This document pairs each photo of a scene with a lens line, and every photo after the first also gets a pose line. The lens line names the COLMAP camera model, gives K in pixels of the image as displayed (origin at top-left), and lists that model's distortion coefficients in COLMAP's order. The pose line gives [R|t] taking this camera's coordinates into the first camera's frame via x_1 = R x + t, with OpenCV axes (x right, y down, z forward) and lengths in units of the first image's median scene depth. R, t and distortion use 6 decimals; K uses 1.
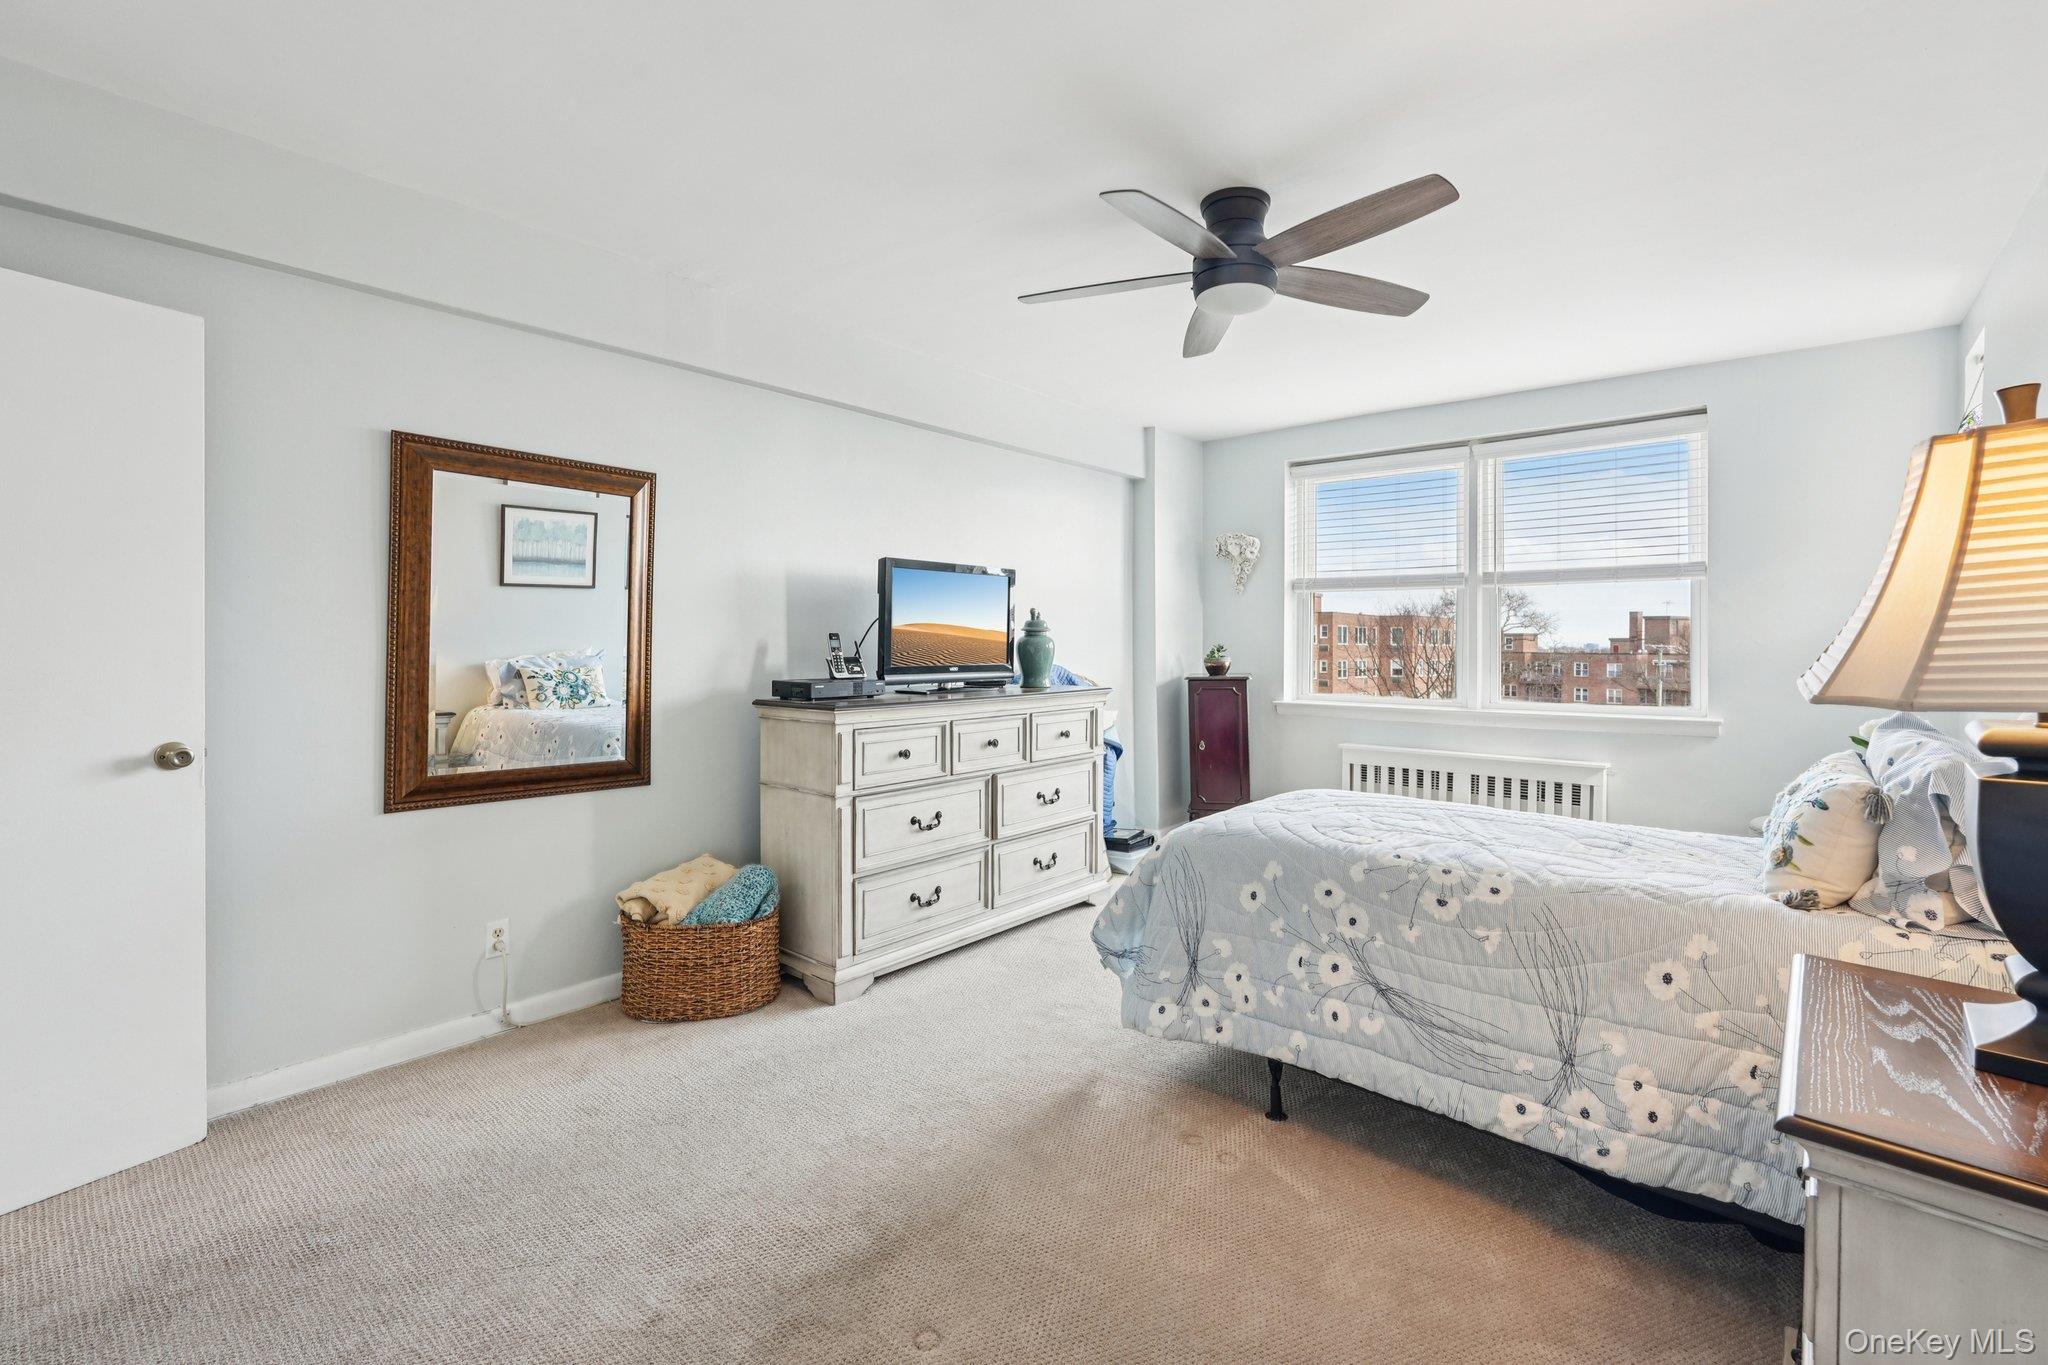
lens RADIAL K [[908.4, 0, 1028.3], [0, 908.4, 668.0], [0, 0, 1]] dist [-0.009920, 0.002339]
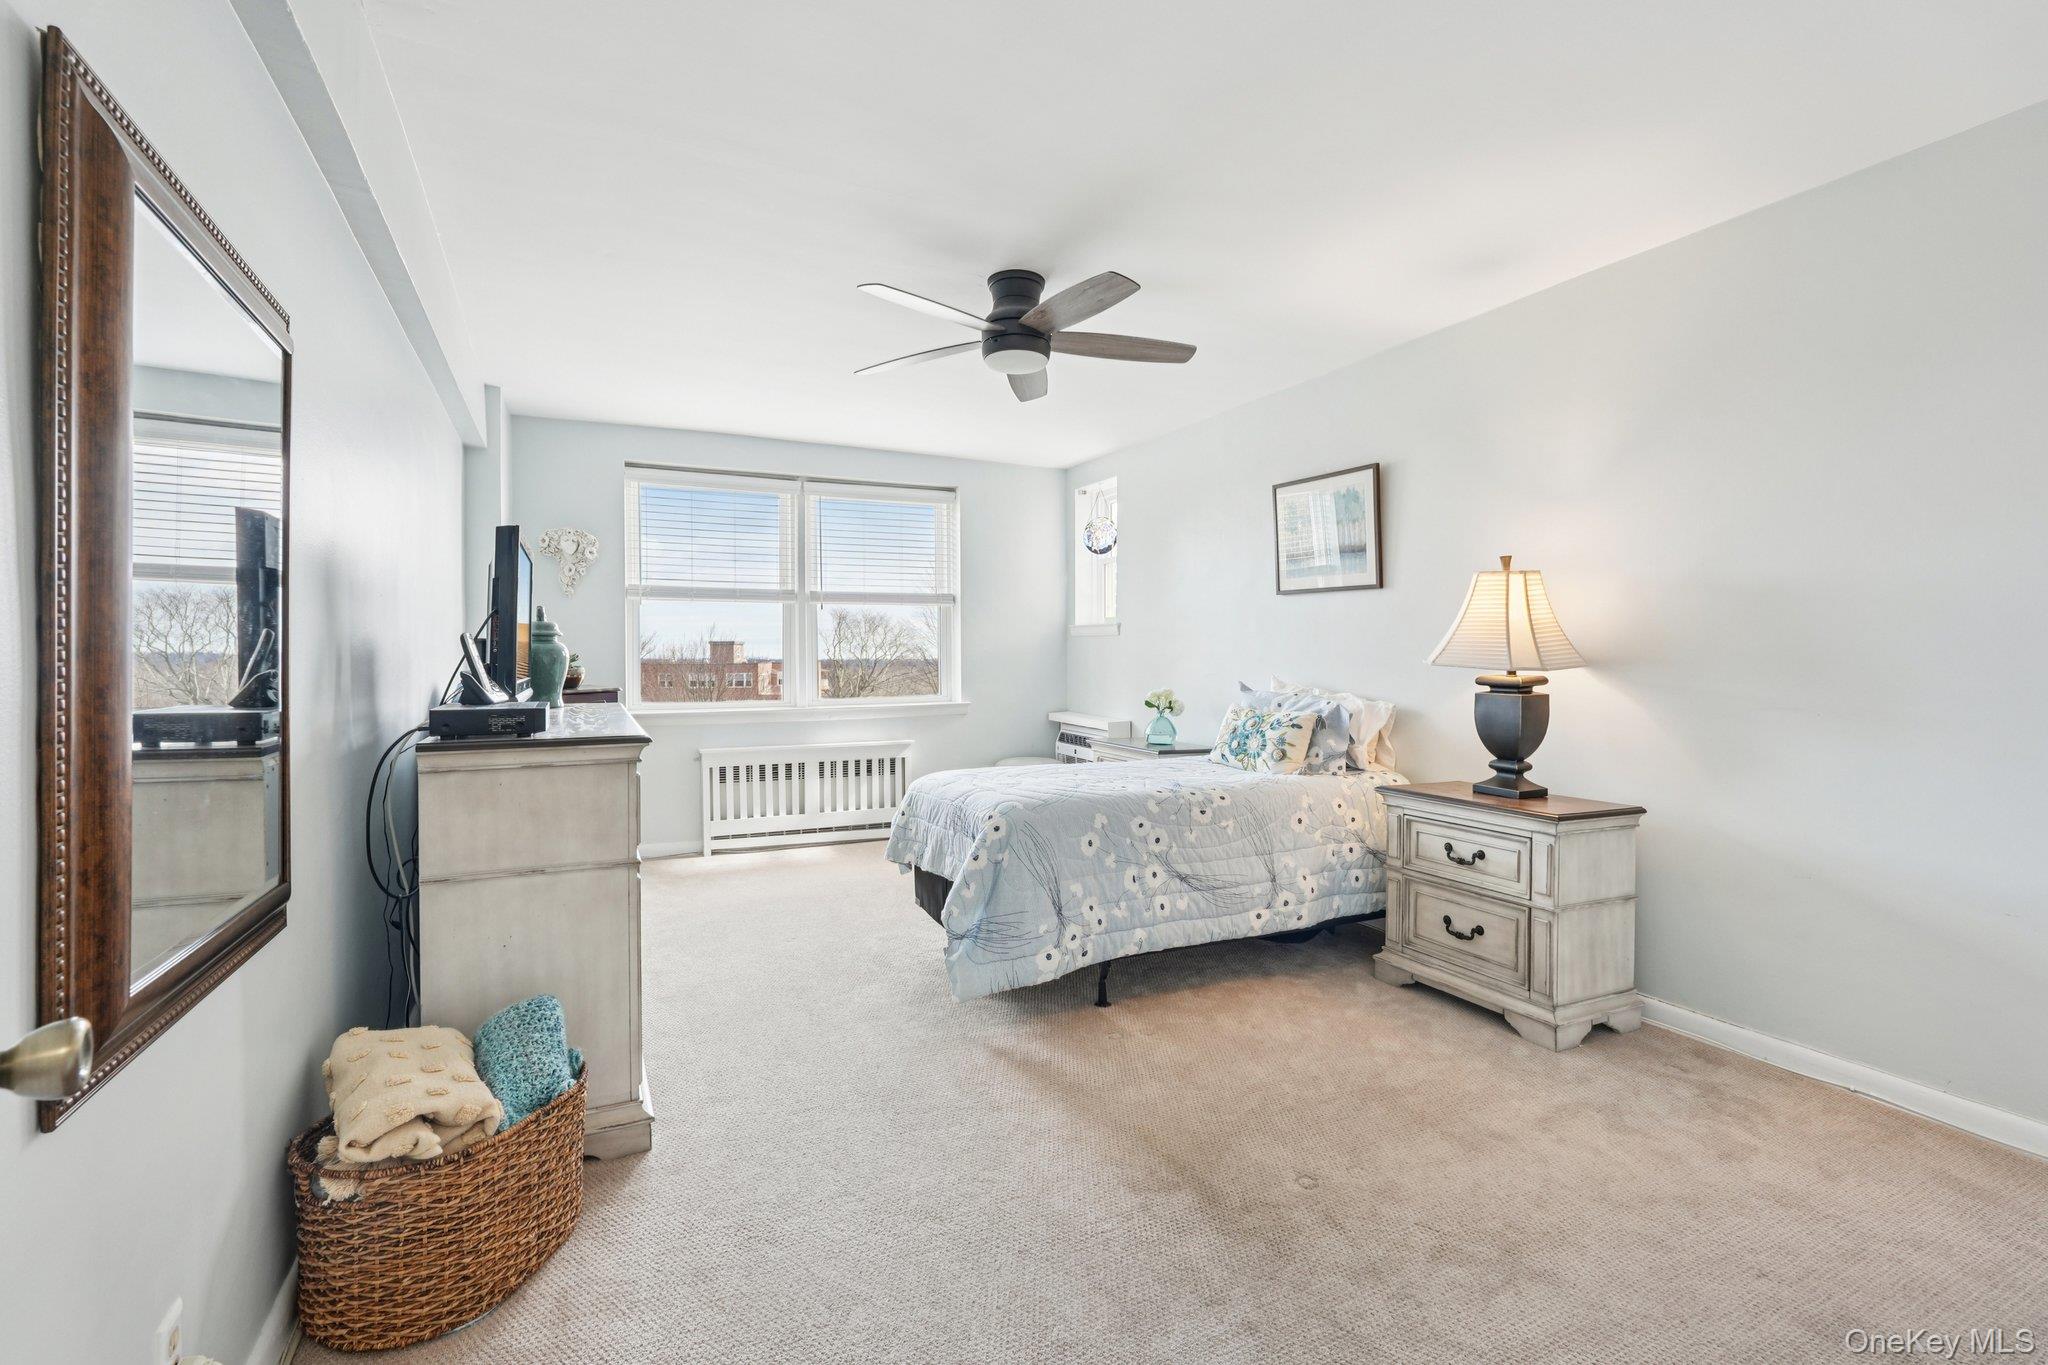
lens RADIAL K [[908.4, 0, 1043.2], [0, 908.4, 648.9], [0, 0, 1]] dist [-0.009920, 0.002339]
pose [[0.394770, -0.000467, 0.918780, -1.032764], [0.026498, 0.999590, -0.010878, -0.018002], [-0.918398, 0.028640, 0.394620, 0.565344]]
